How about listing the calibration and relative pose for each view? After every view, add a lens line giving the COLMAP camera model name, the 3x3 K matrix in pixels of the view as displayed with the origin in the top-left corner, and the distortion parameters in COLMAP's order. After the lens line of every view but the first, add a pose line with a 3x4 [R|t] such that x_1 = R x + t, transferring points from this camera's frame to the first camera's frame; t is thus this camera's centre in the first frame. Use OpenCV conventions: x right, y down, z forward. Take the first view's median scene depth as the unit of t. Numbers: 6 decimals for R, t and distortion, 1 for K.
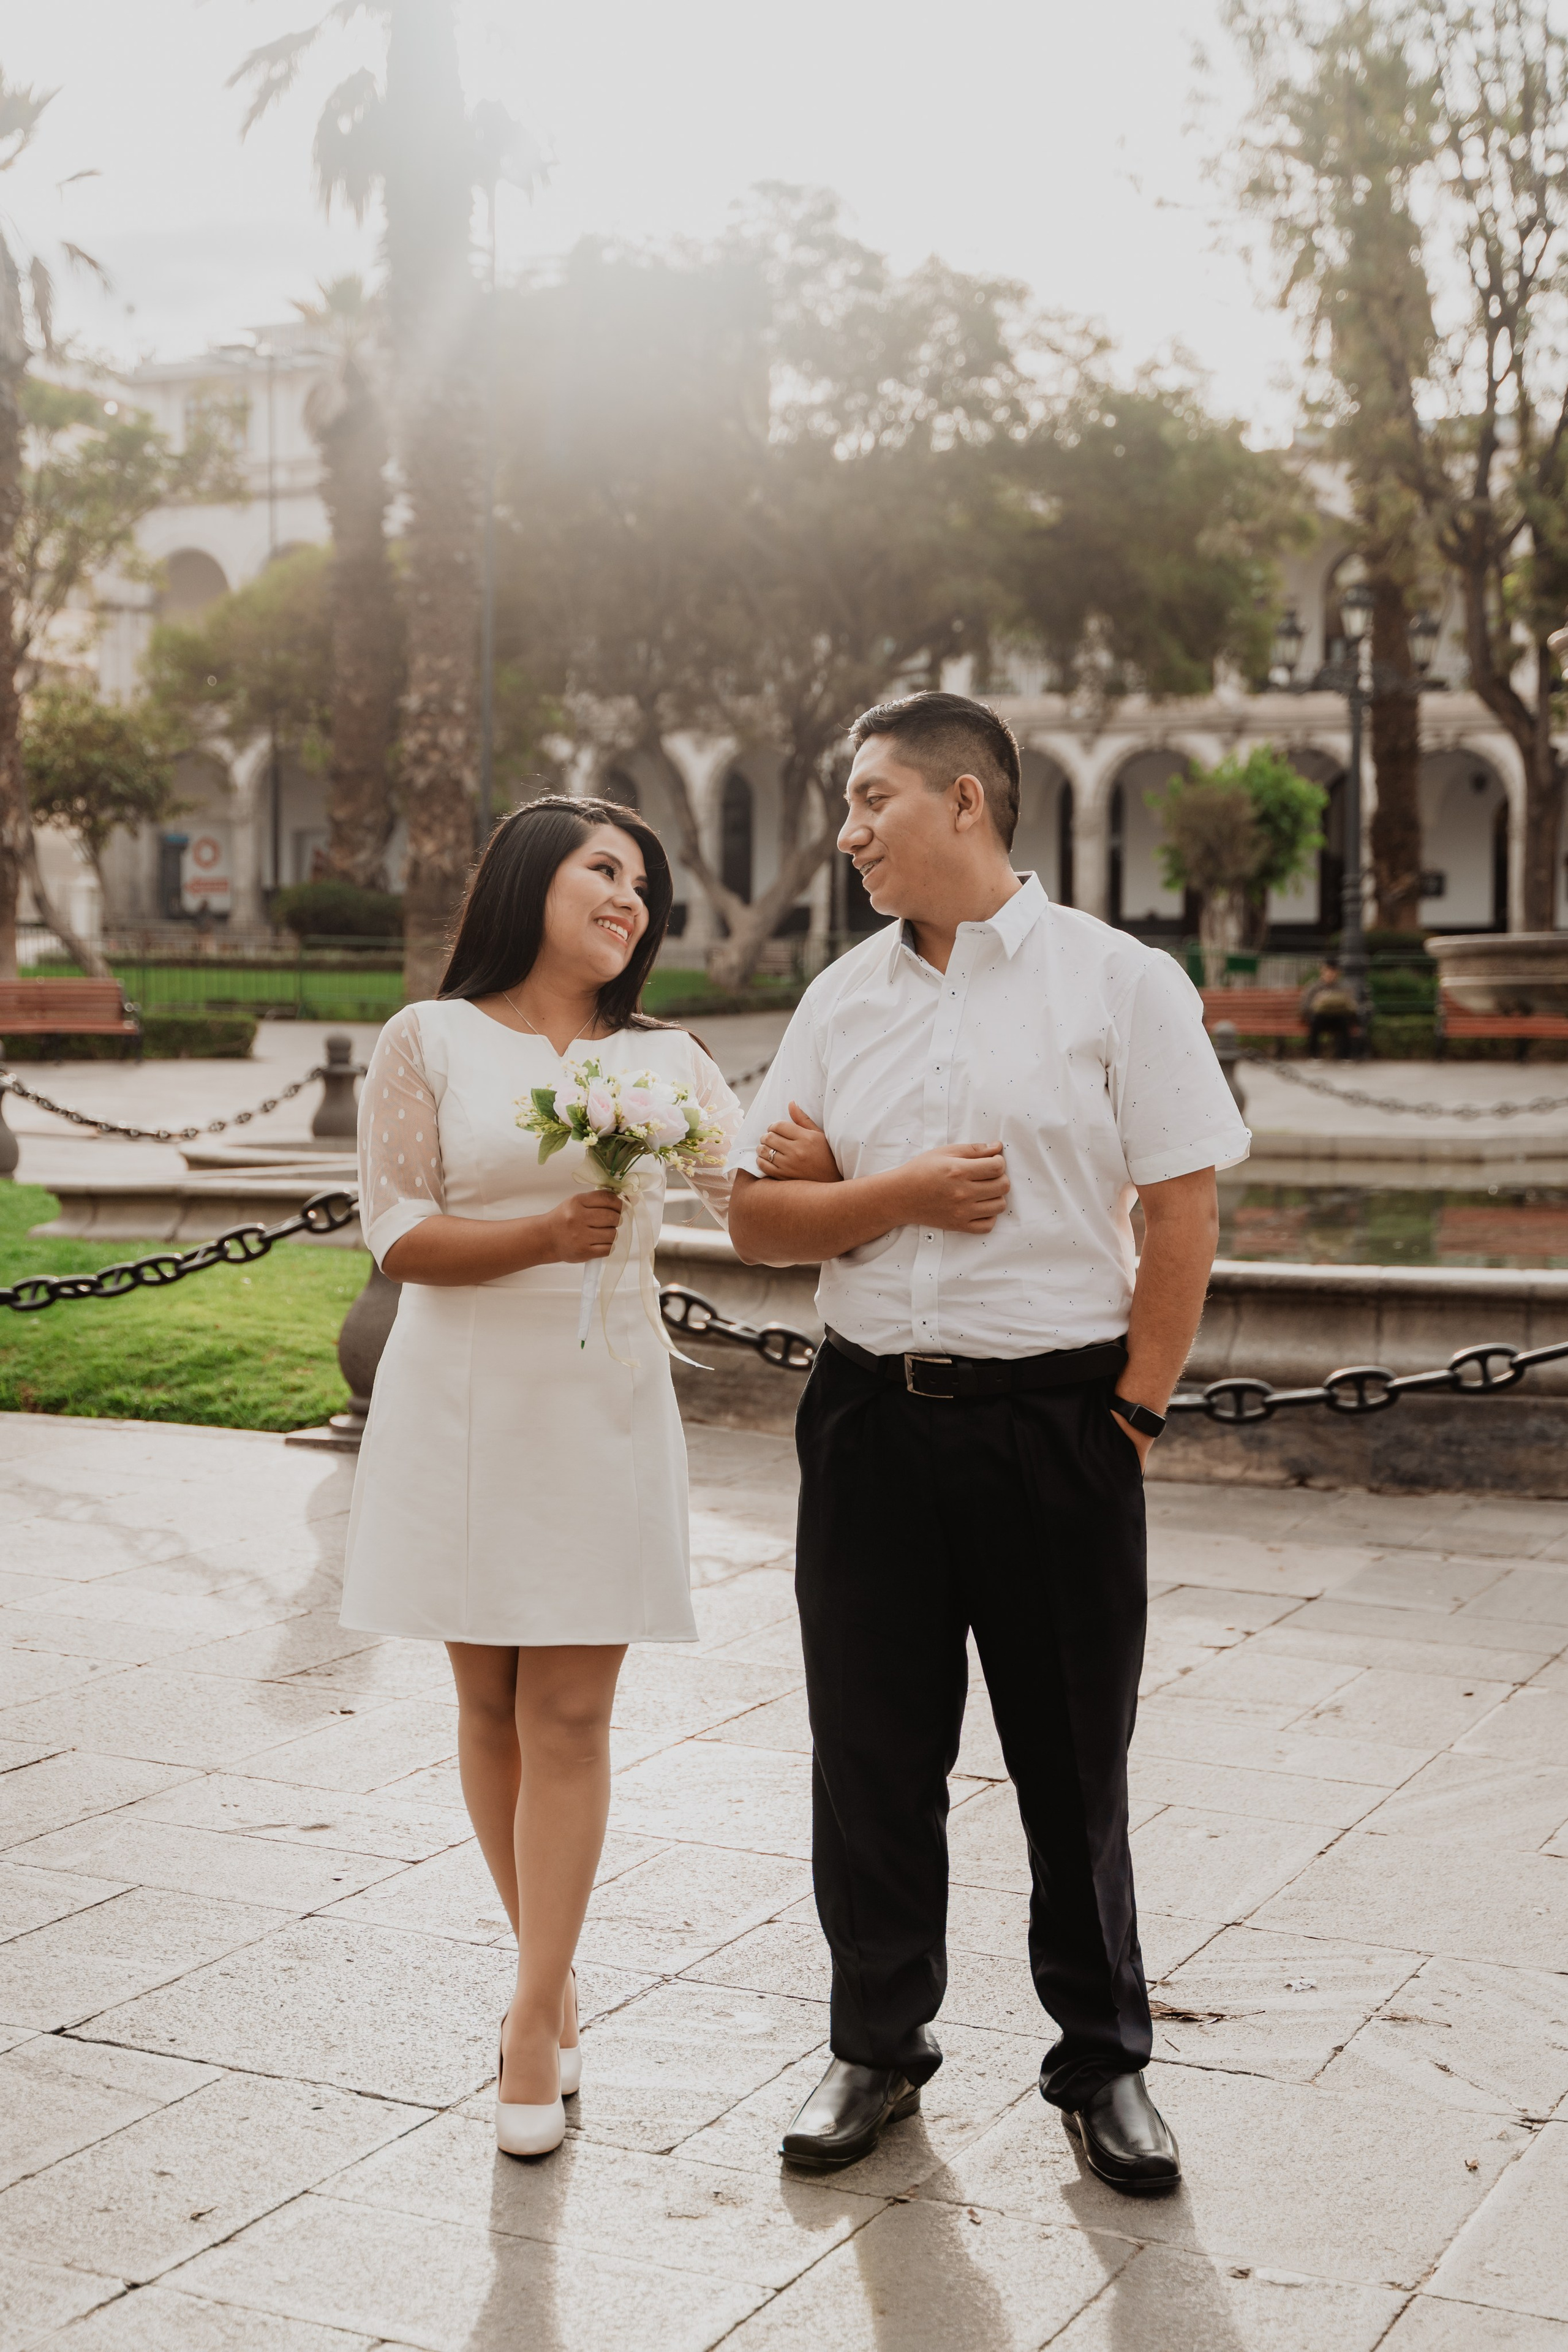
lens RADIAL K [[3164.4, 0, 776.8], [0, 3164.4, 1223.2], [0, 0, 1]] dist [0.004133, -0.019347]
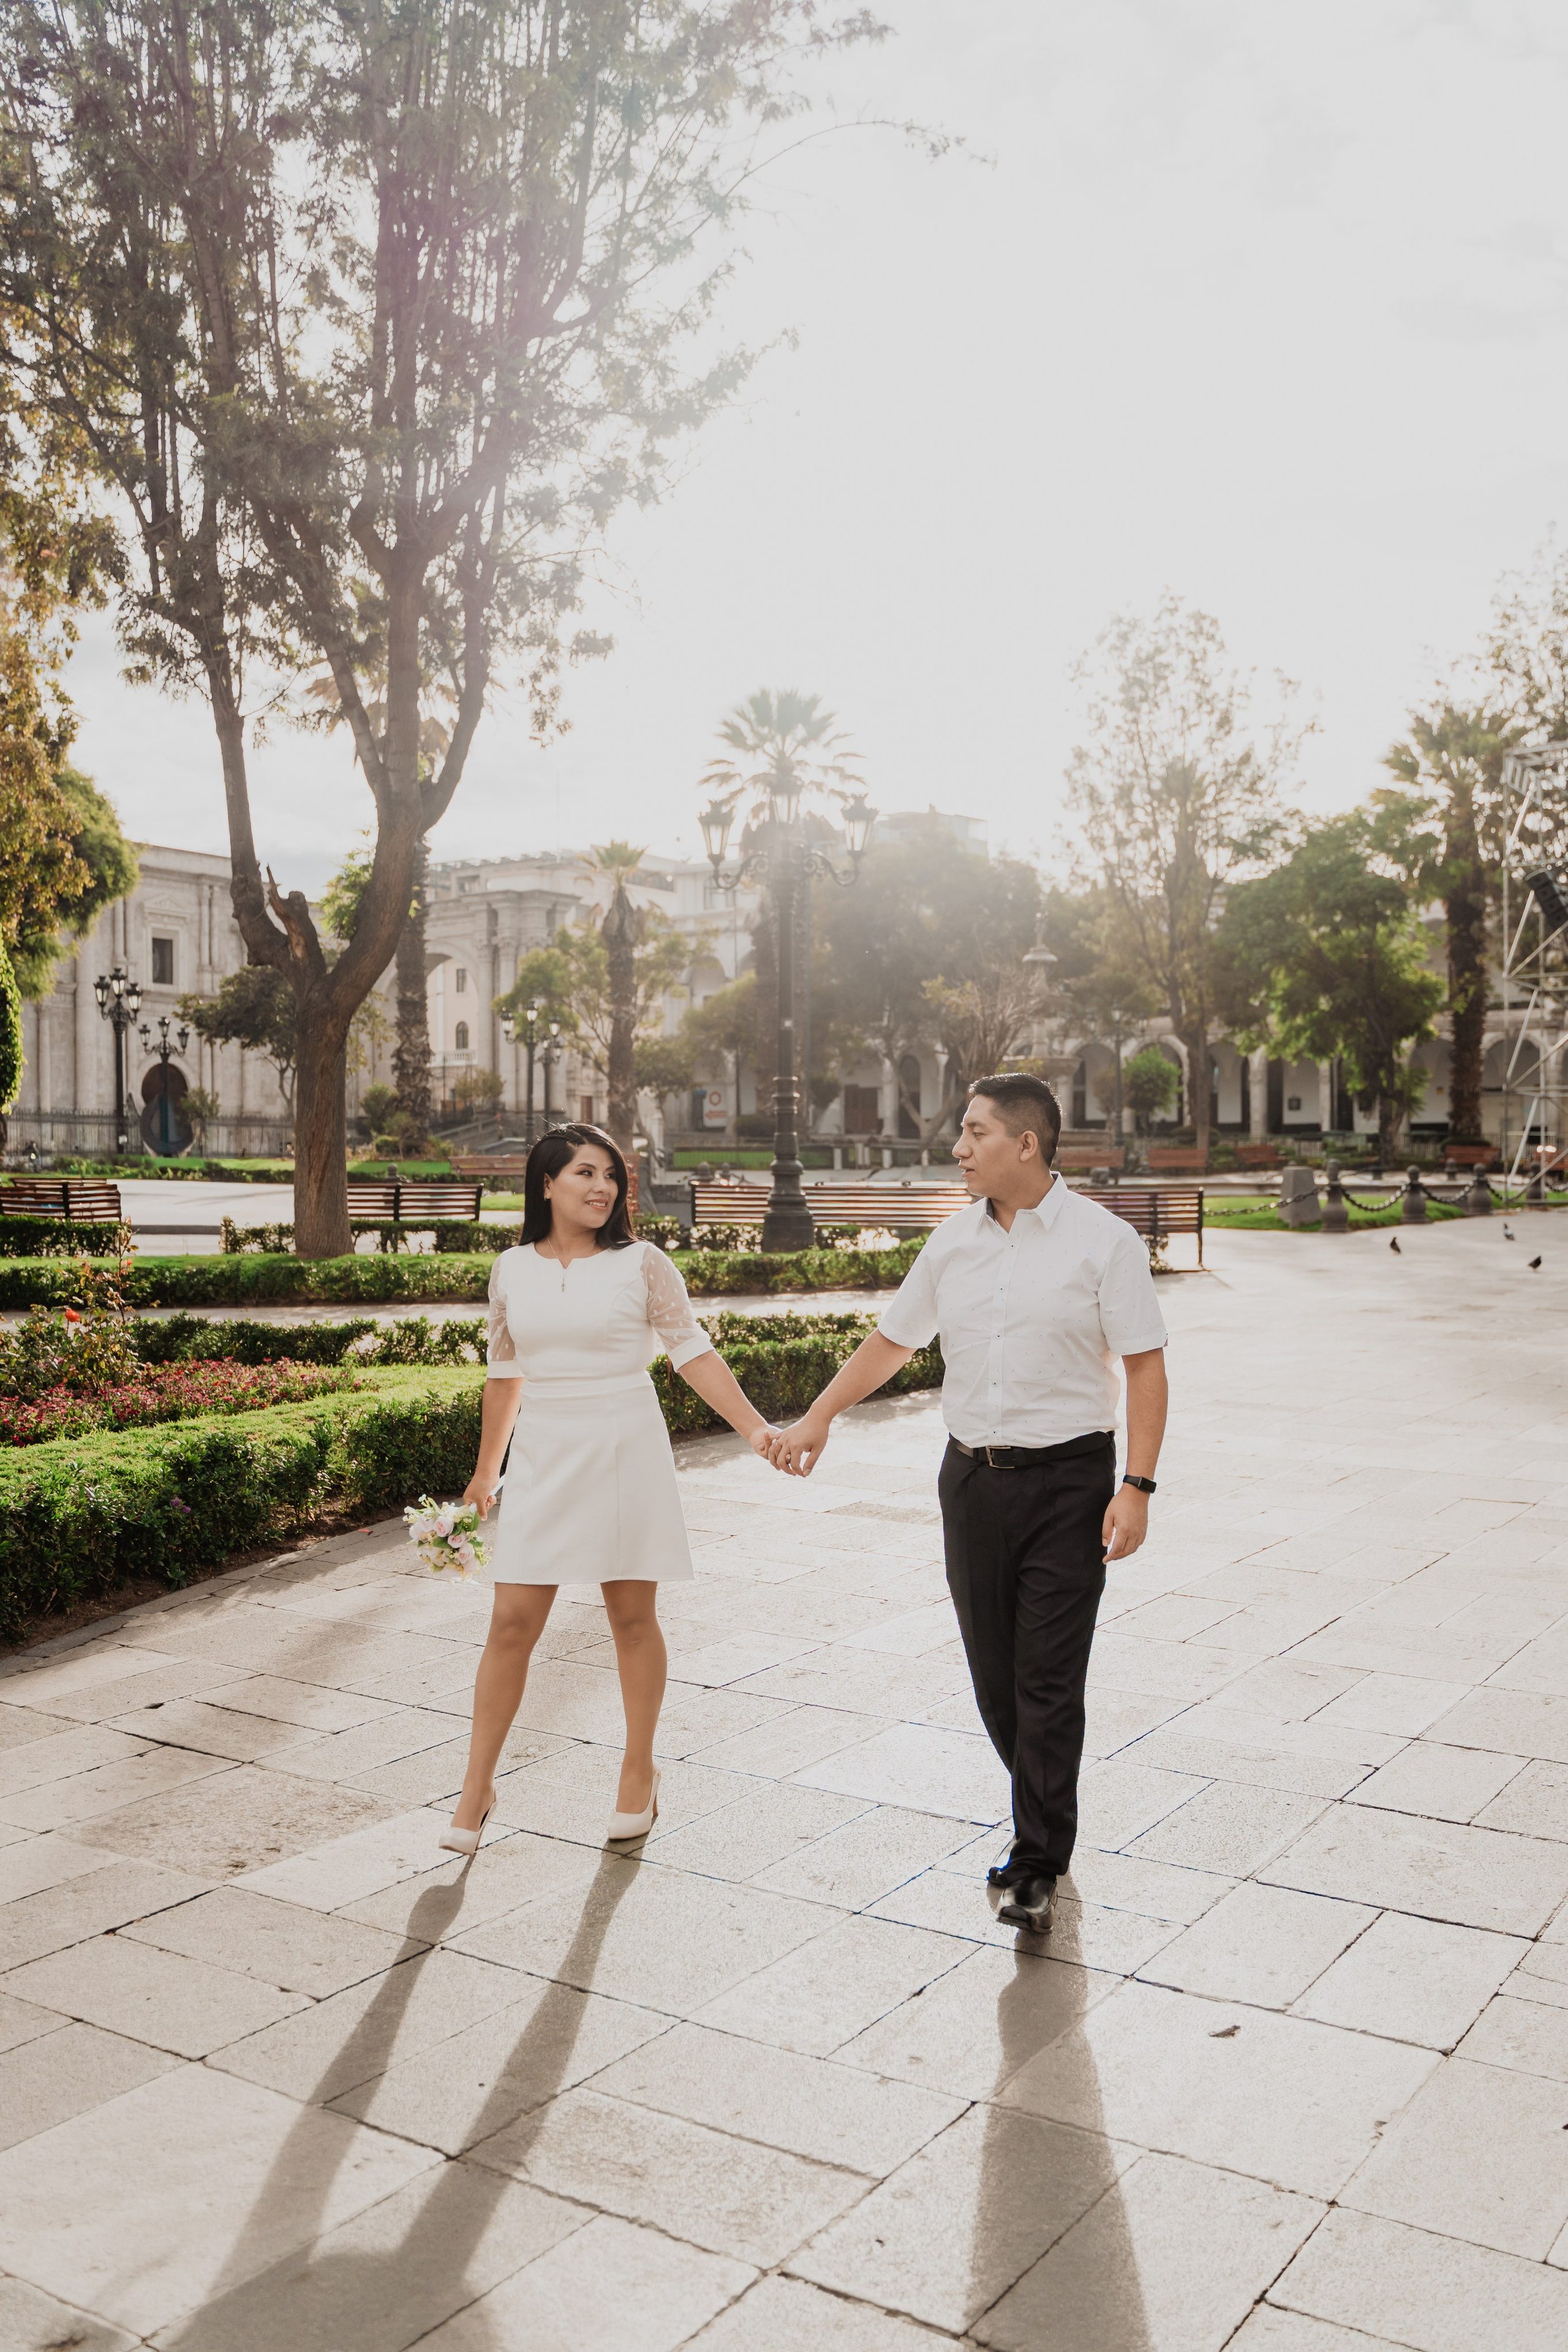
lens RADIAL K [[1974.2, 0, 828.9], [0, 1974.2, 1170.8], [0, 0, 1]] dist [0.000958, -0.003836]
pose [[0.991671, -0.014966, -0.127926, 0.128630], [0.005652, 0.997326, -0.072863, 0.054271], [0.128674, 0.071533, 0.989104, -0.582146]]
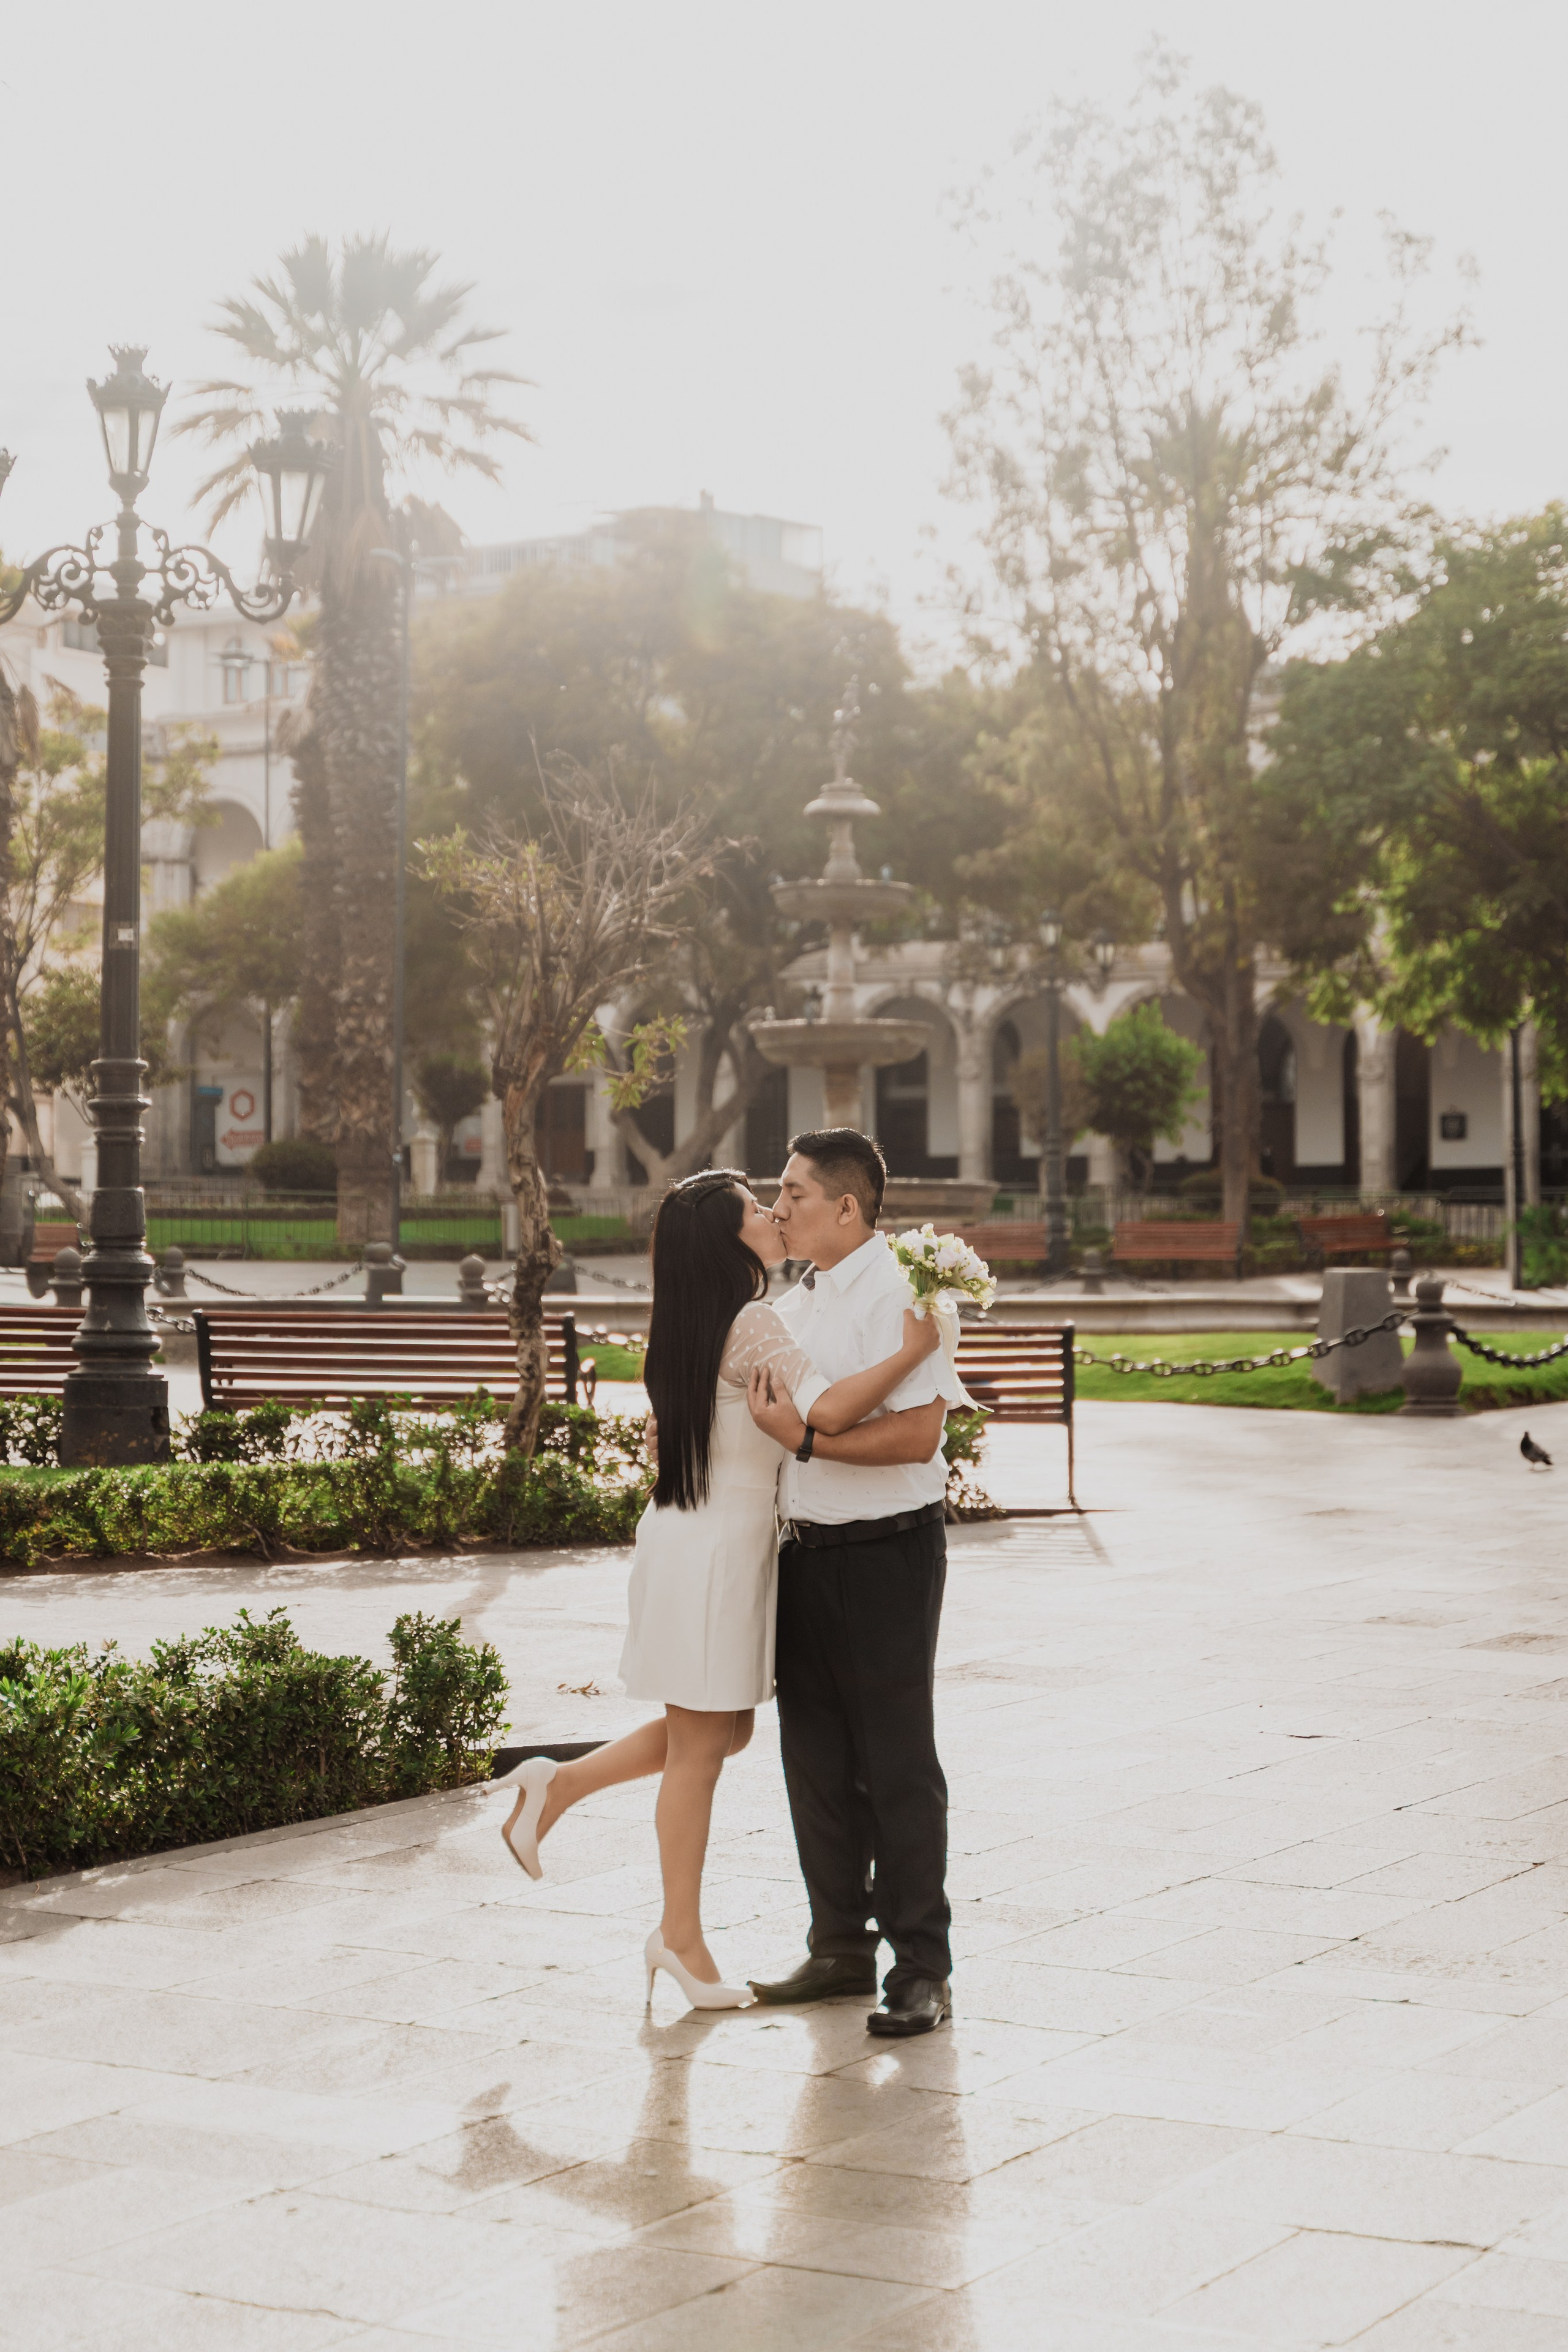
lens RADIAL K [[4111.4, 0, 790.1], [0, 4111.4, 1038.0], [0, 0, 1]] dist [0.009455, -0.145663]
pose [[0.997785, -0.012759, -0.065286, 0.156492], [0.004450, 0.992038, -0.125862, 0.048901], [0.066372, 0.125293, 0.989897, -0.532378]]
